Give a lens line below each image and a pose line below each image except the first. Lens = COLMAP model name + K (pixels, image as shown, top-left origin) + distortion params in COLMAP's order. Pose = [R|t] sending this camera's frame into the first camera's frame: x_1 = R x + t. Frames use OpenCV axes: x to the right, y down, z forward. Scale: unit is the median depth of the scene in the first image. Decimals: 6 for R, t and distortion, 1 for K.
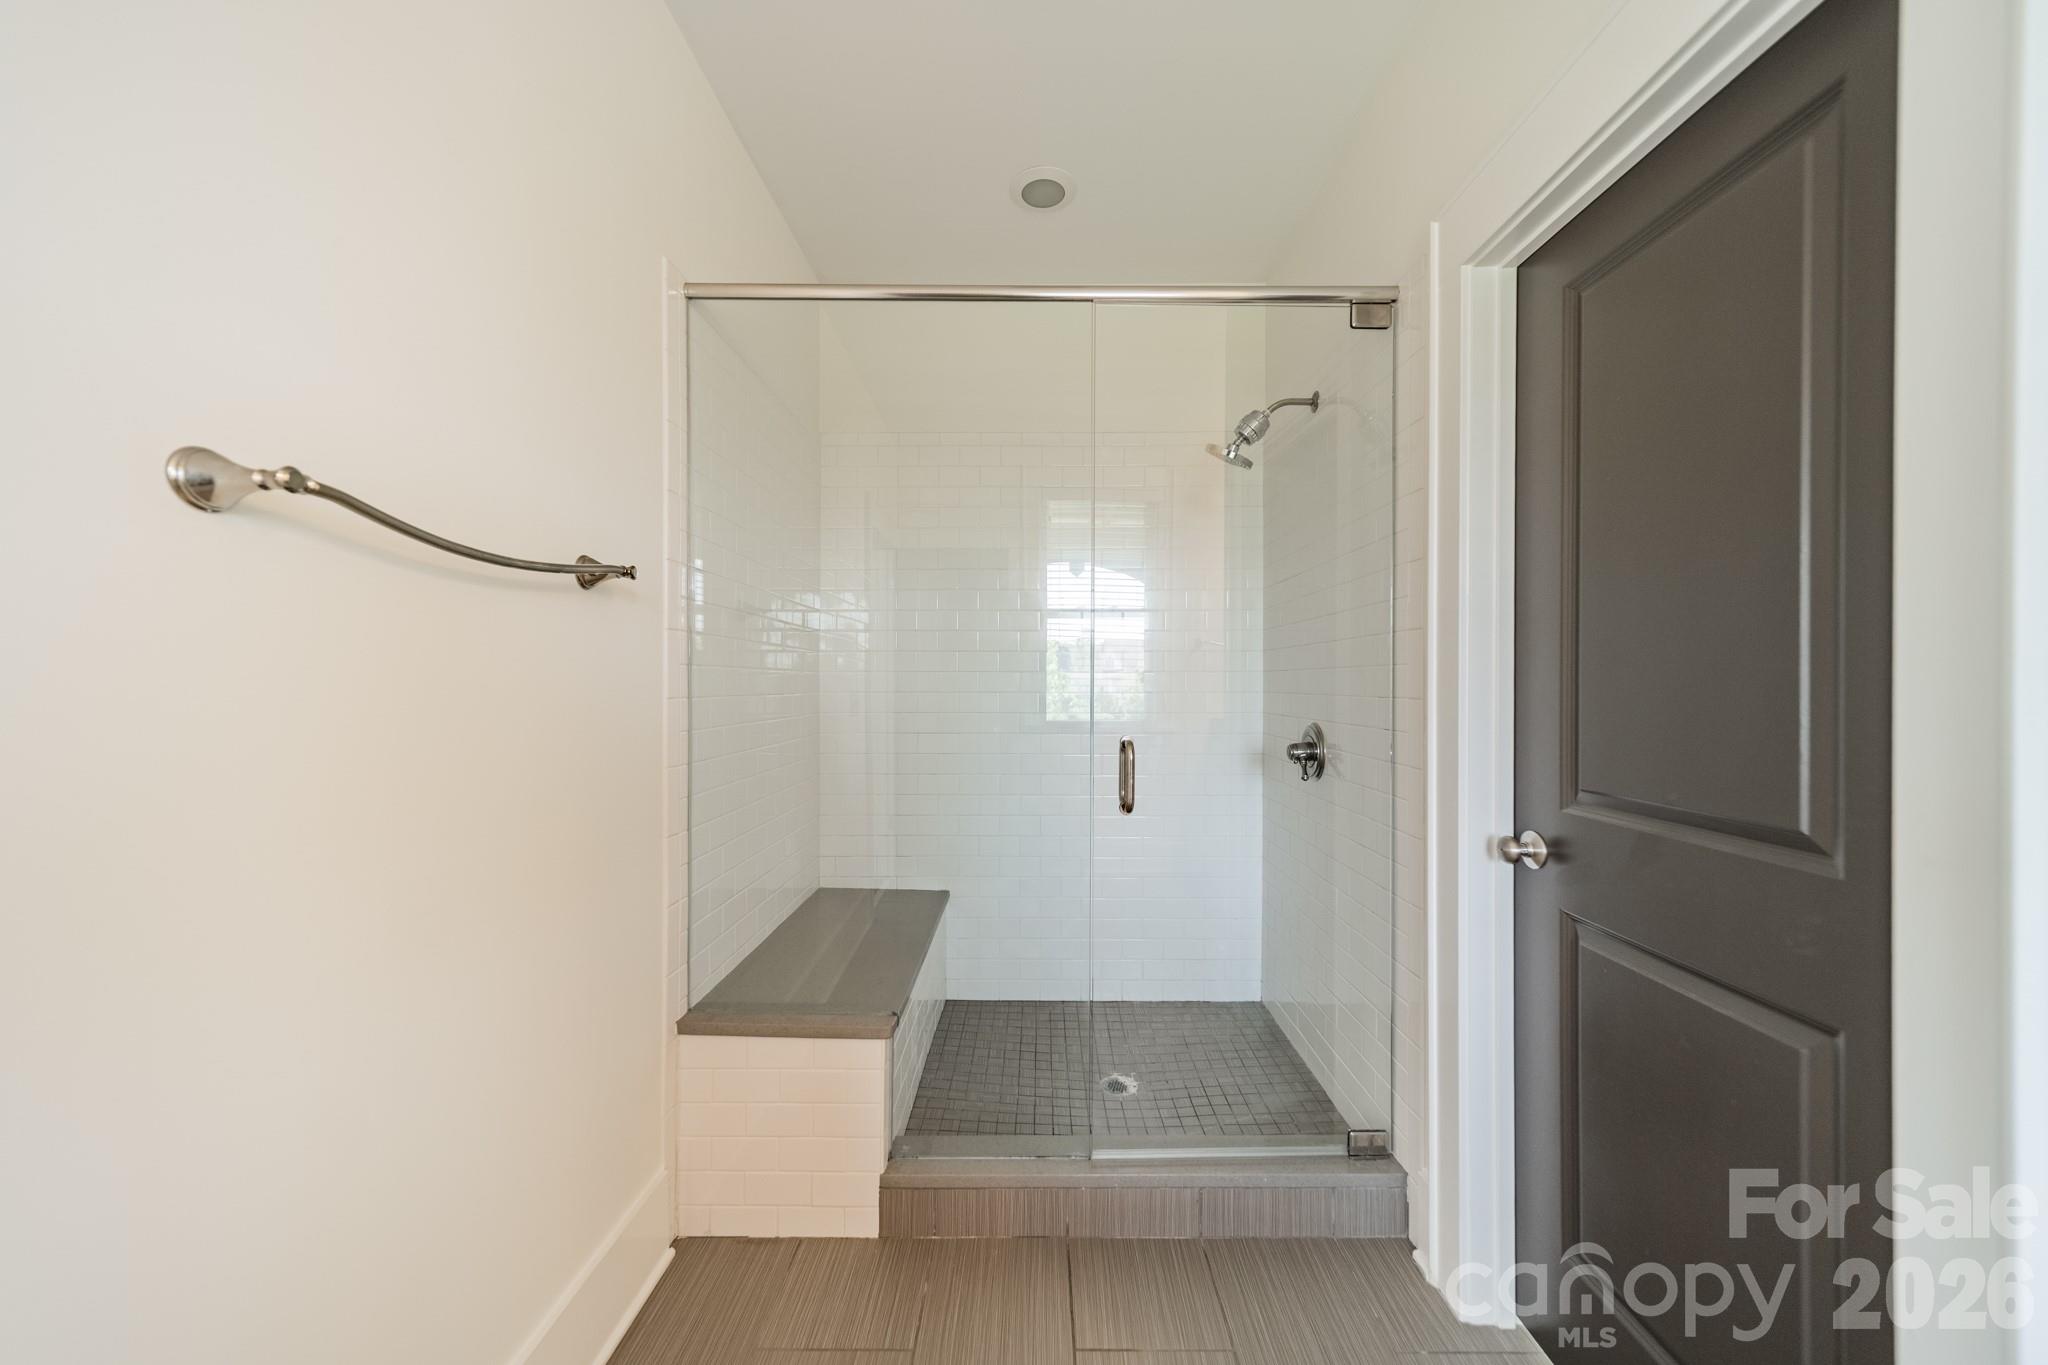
lens RADIAL K [[726.9, 0, 1029.3], [0, 726.9, 686.4], [0, 0, 1]] dist [0.007003, 0.000532]
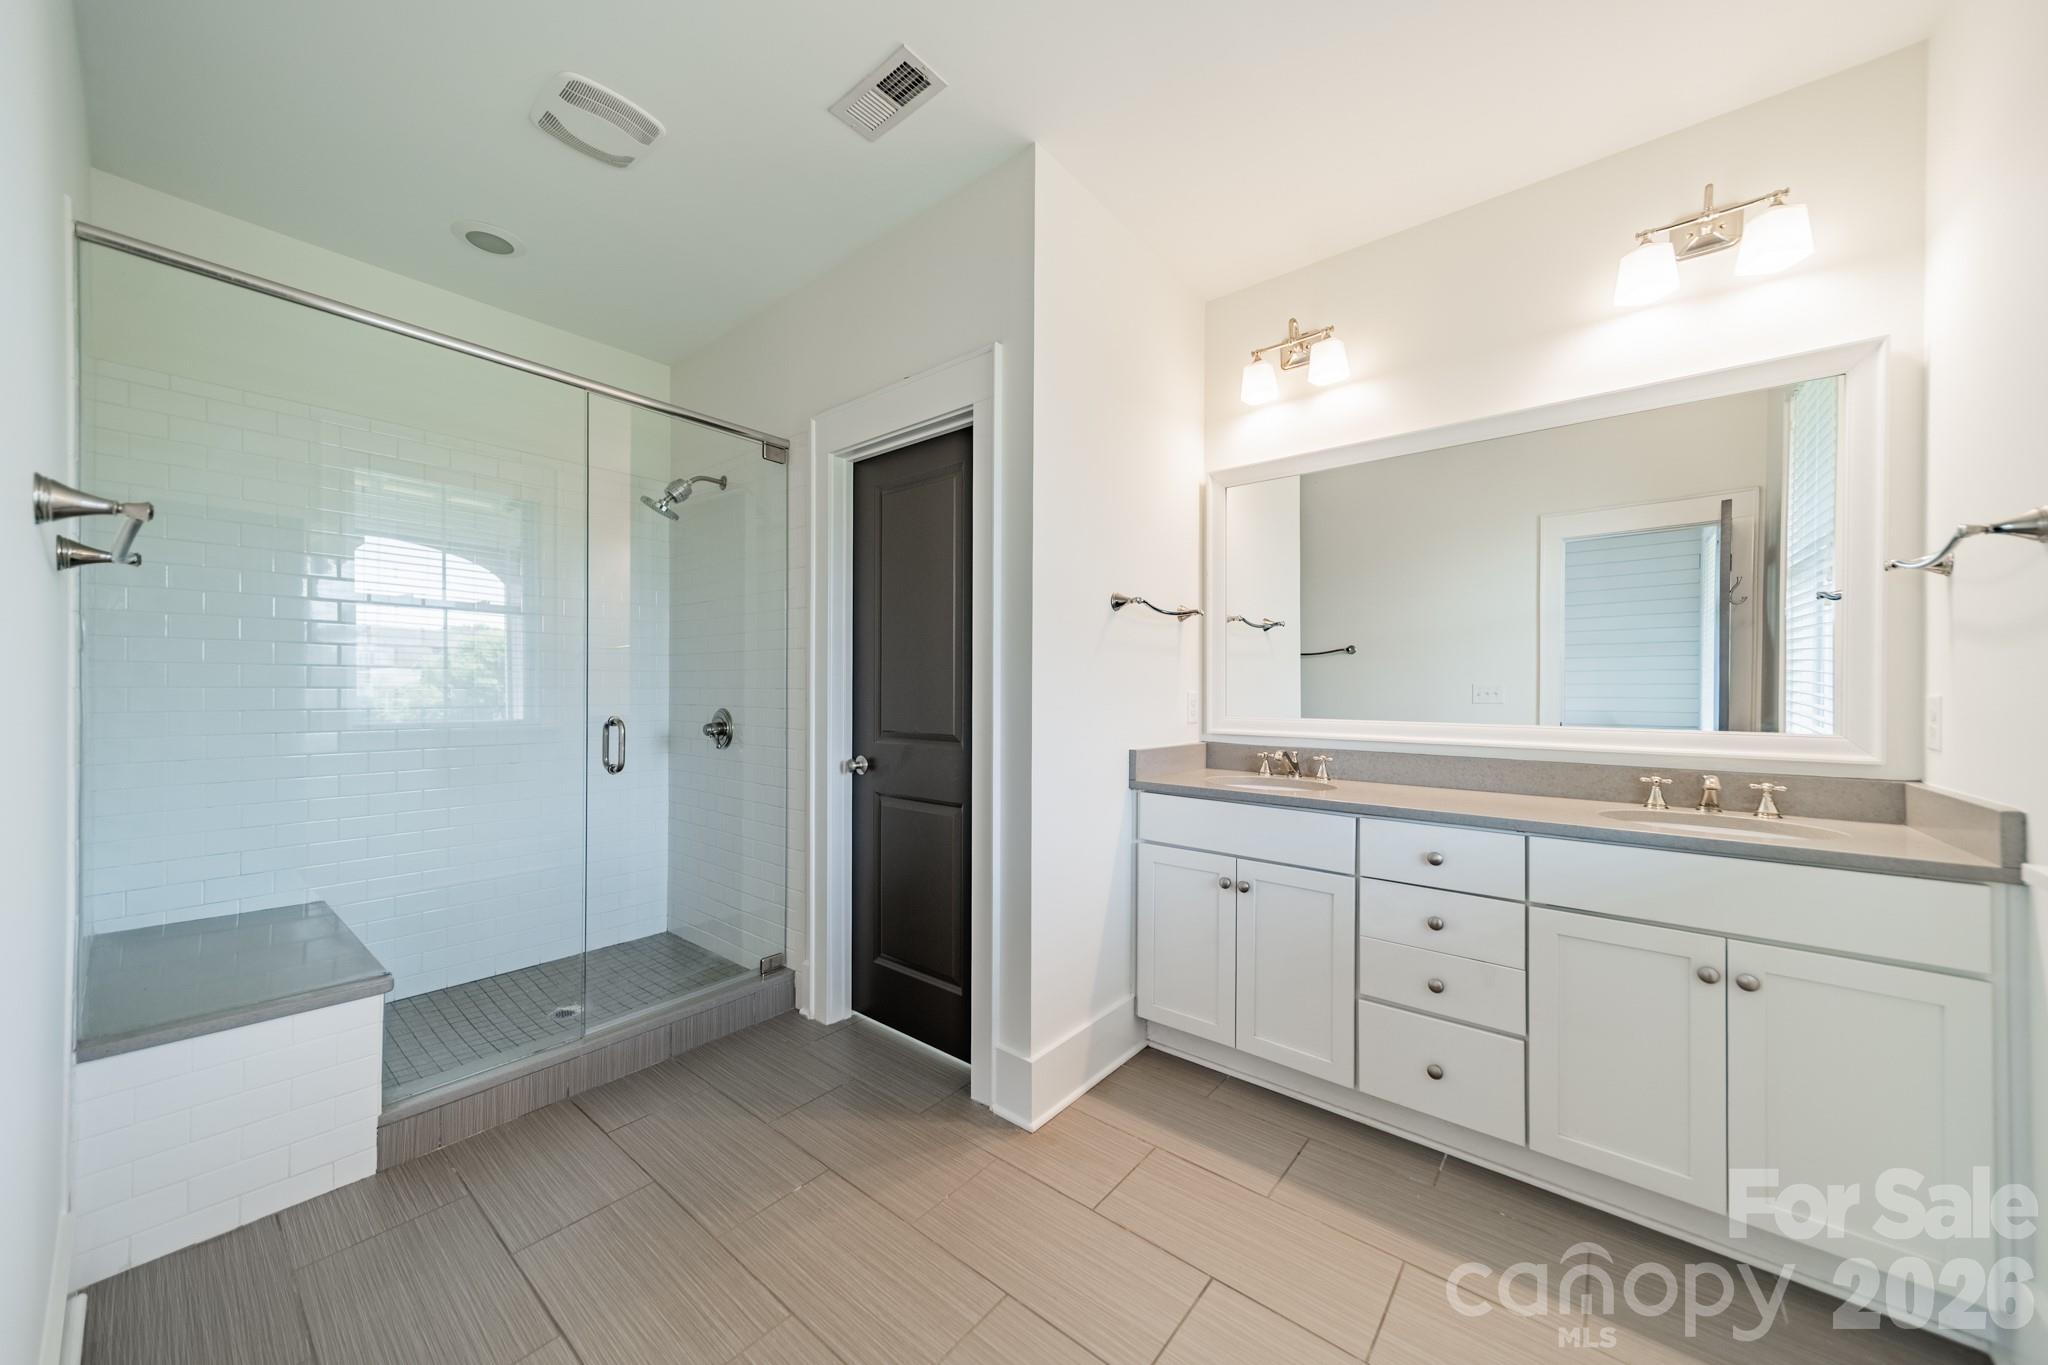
lens RADIAL K [[726.9, 0, 1031.8], [0, 726.9, 685.5], [0, 0, 1]] dist [0.007003, 0.000532]
pose [[0.623933, 0.005291, 0.781460, -0.412573], [0.000387, 0.999975, -0.007080, 0.018979], [-0.781477, 0.004720, 0.623916, -0.430551]]
